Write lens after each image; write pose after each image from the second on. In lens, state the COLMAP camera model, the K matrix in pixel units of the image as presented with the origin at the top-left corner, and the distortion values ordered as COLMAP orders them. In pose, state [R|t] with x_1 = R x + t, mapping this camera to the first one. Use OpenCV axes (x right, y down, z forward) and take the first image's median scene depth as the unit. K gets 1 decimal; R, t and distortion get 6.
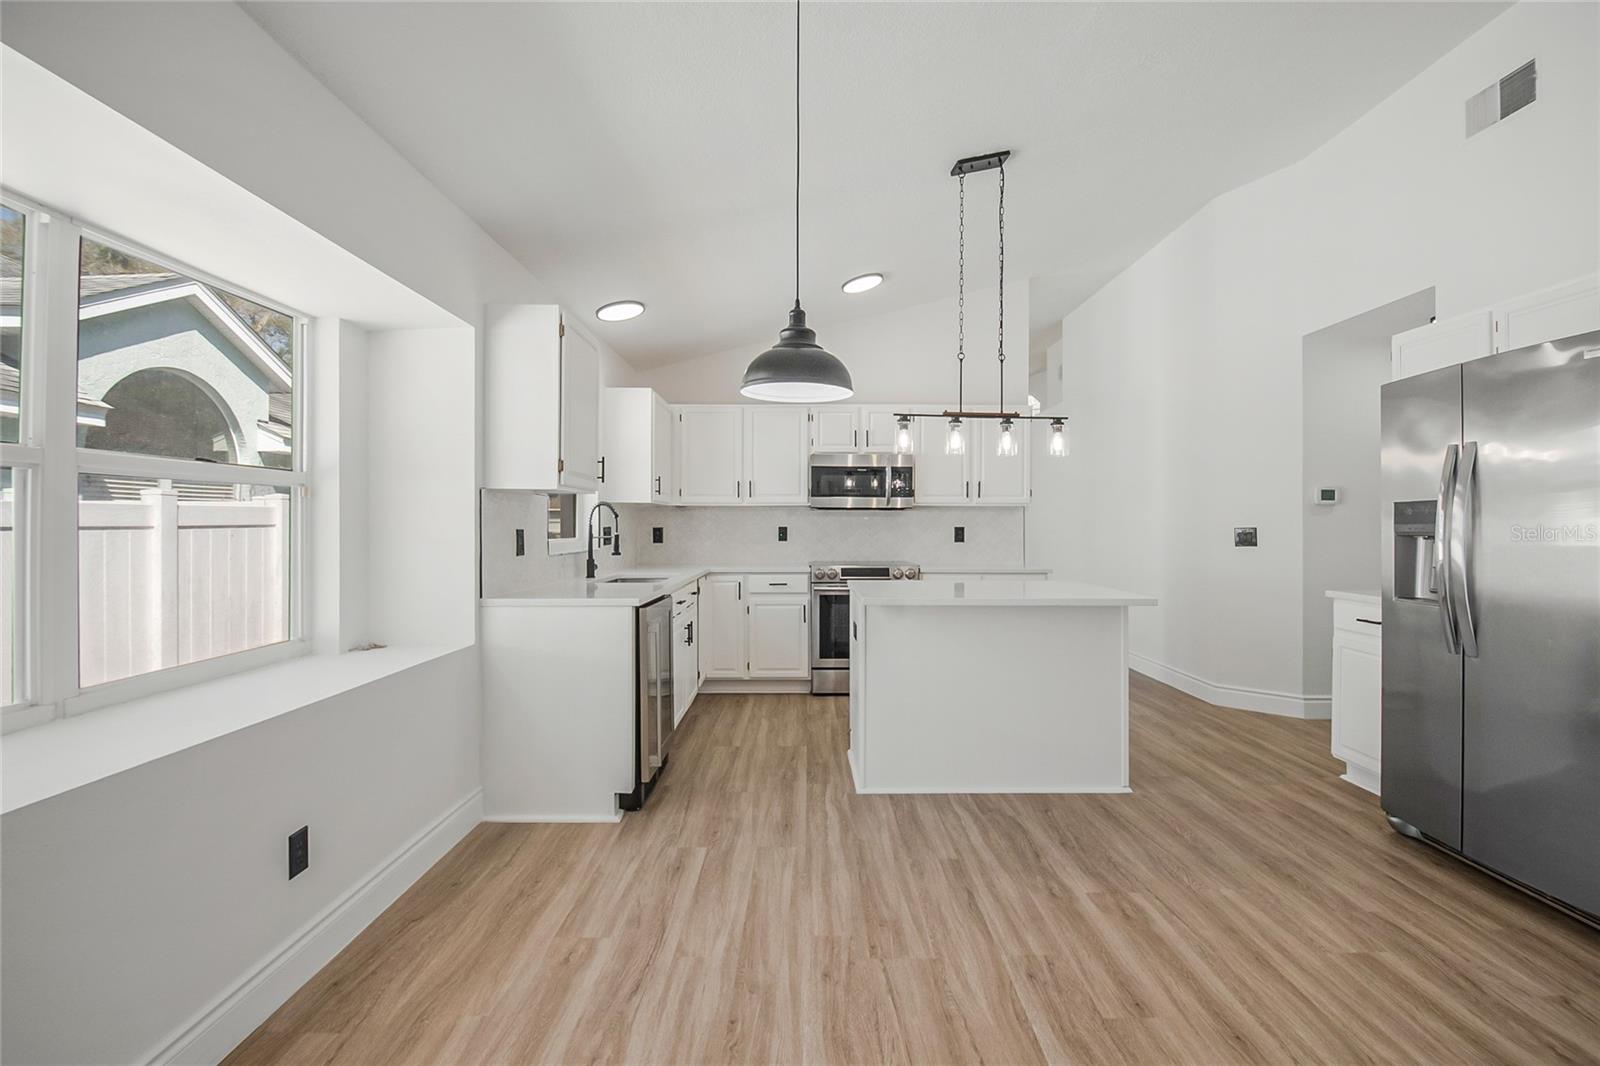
lens RADIAL K [[705.8, 0, 811.6], [0, 705.8, 528.8], [0, 0, 1]] dist [0.015682, -0.020131]
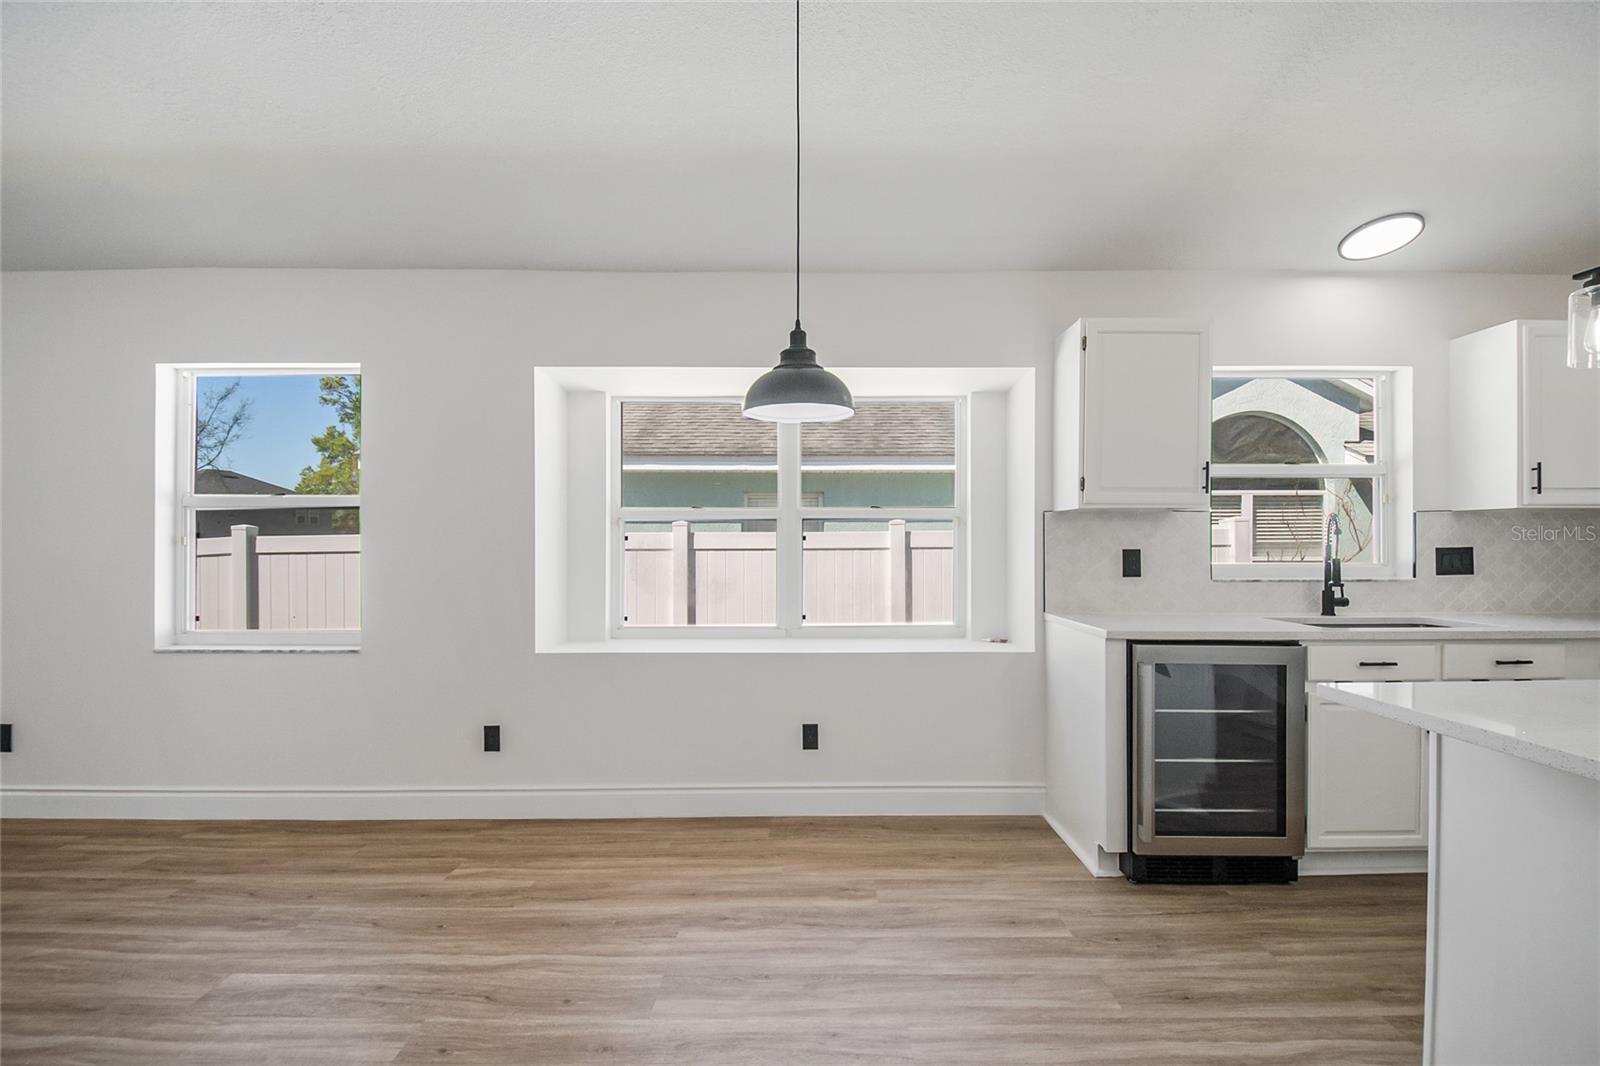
lens RADIAL K [[692.8, 0, 805.9], [0, 692.8, 547.4], [0, 0, 1]] dist [0.017497, -0.016428]
pose [[-0.001605, 0.002733, -0.999995, 0.499871], [-0.003821, 0.999989, 0.002739, -0.002738], [0.999991, 0.003826, -0.001594, 0.520804]]
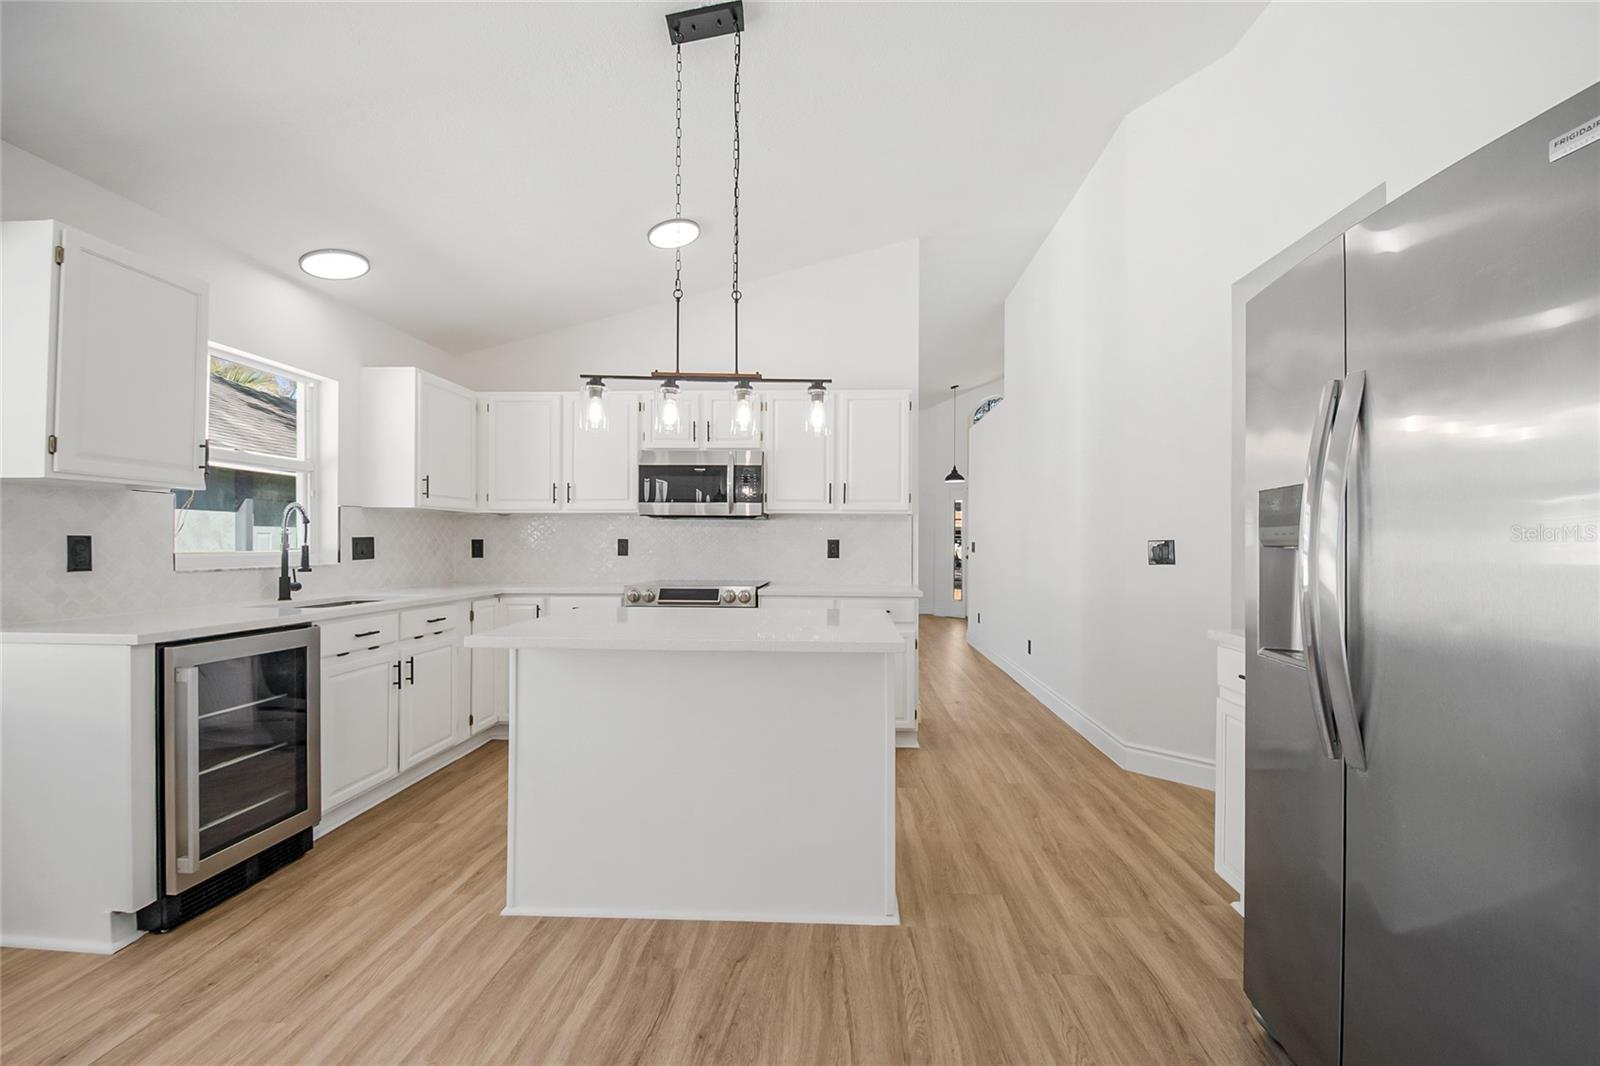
lens RADIAL K [[698.8, 0, 810.1], [0, 698.8, 541.9], [0, 0, 1]] dist [0.015626, -0.018740]
pose [[0.998159, 0.002945, -0.060573, 0.373932], [-0.003330, 0.999975, -0.006263, 0.008531], [0.060553, 0.006453, 0.998144, 0.295227]]
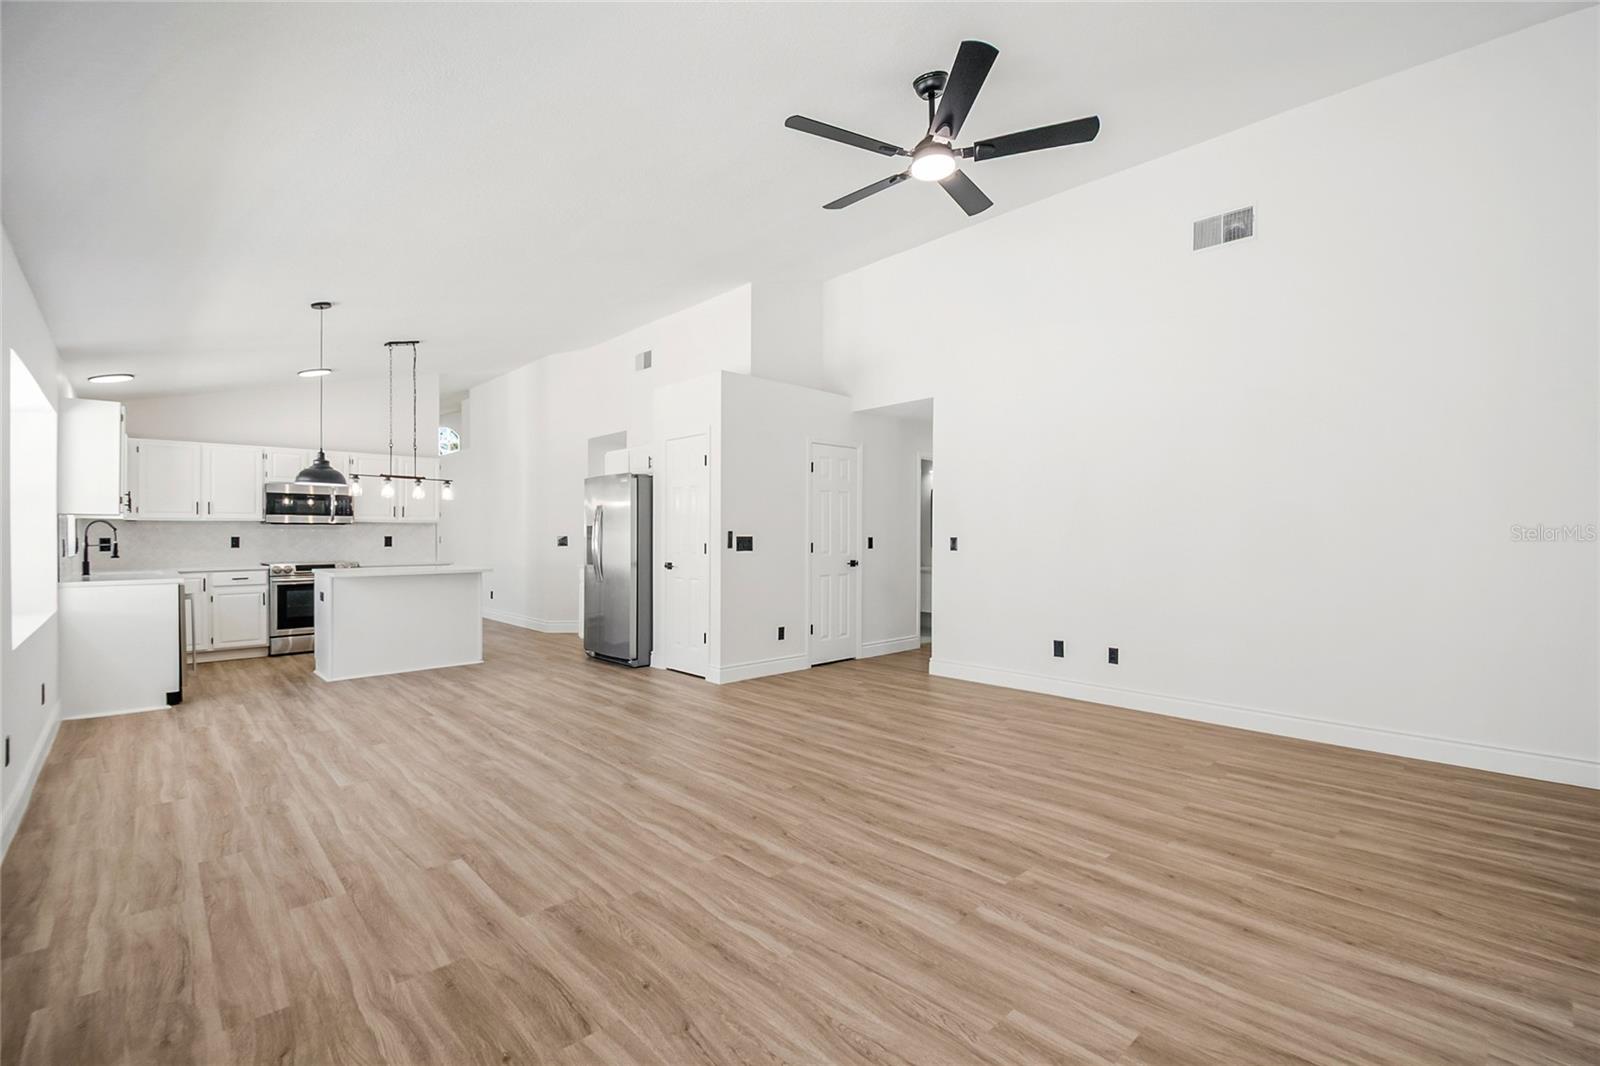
lens RADIAL K [[705.8, 0, 811.6], [0, 705.8, 528.8], [0, 0, 1]] dist [0.015682, -0.020131]
pose [[0.731069, 0.001694, 0.682302, -0.247161], [0.006218, 0.999939, -0.009146, 0.001679], [-0.682275, 0.010929, 0.731014, -1.100127]]
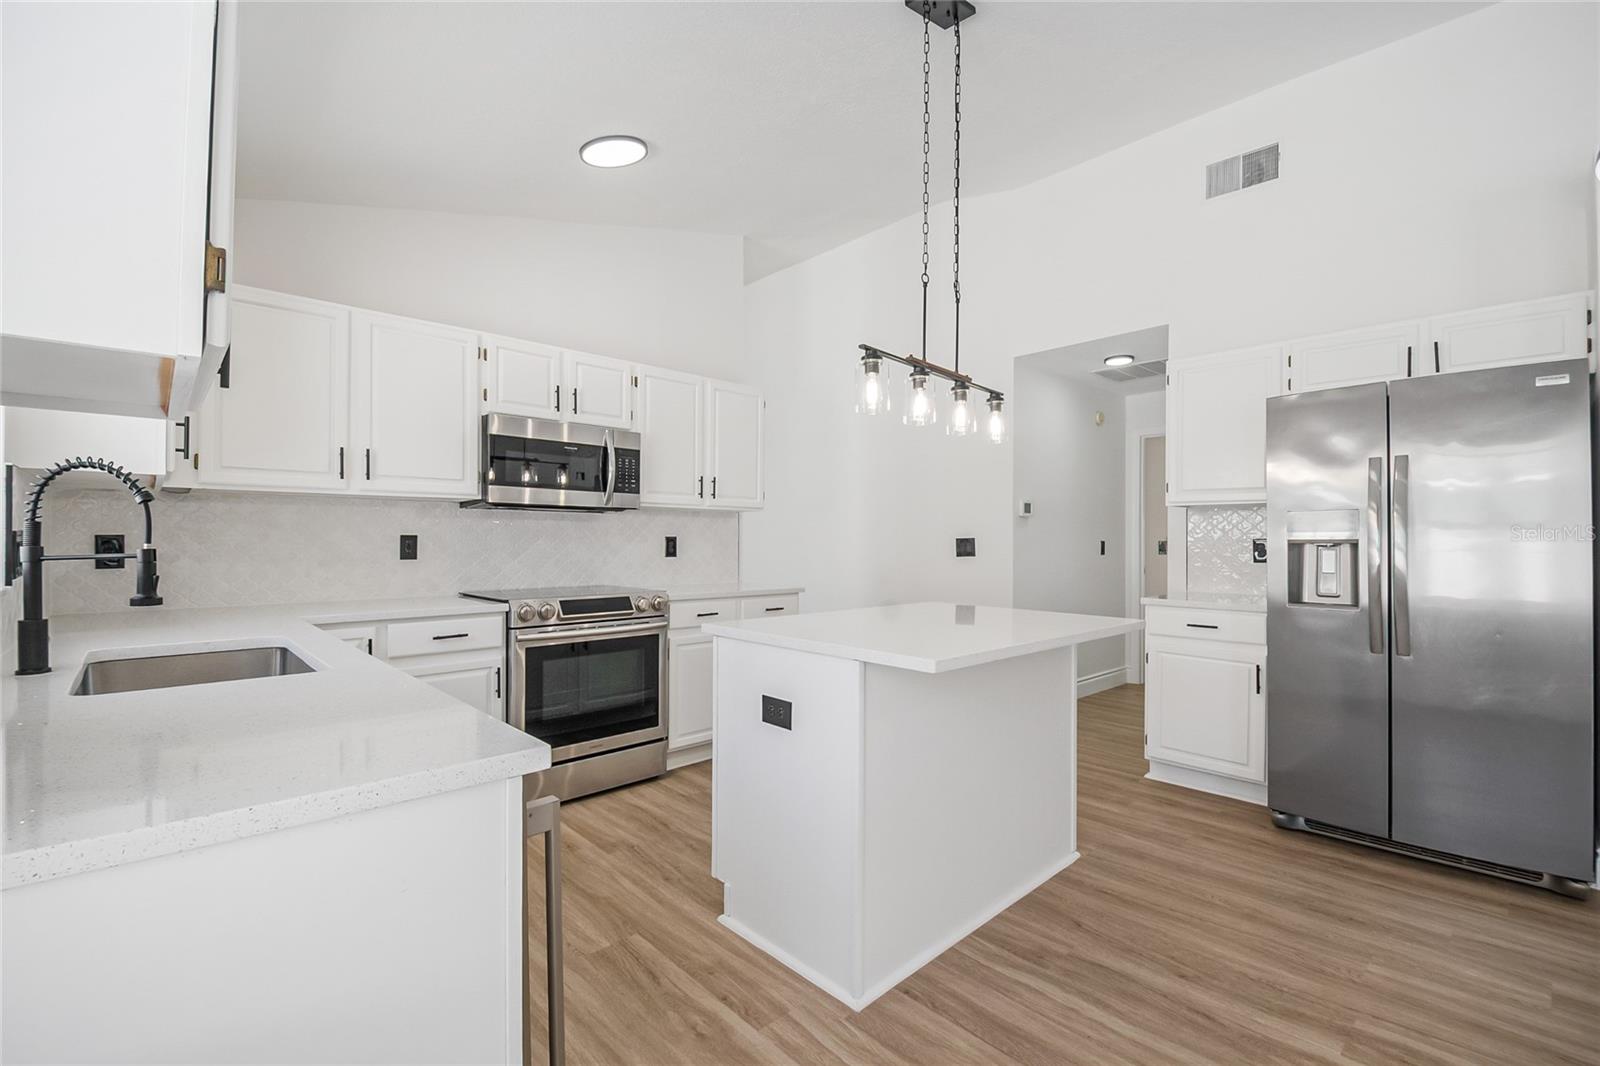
lens RADIAL K [[695.7, 0, 812.1], [0, 695.7, 542.8], [0, 0, 1]] dist [0.013522, -0.016410]
pose [[0.732870, -0.000792, 0.680368, -0.303997], [0.000414, 1.000000, 0.000718, 0.005504], [-0.680368, -0.000245, 0.732870, 0.567105]]
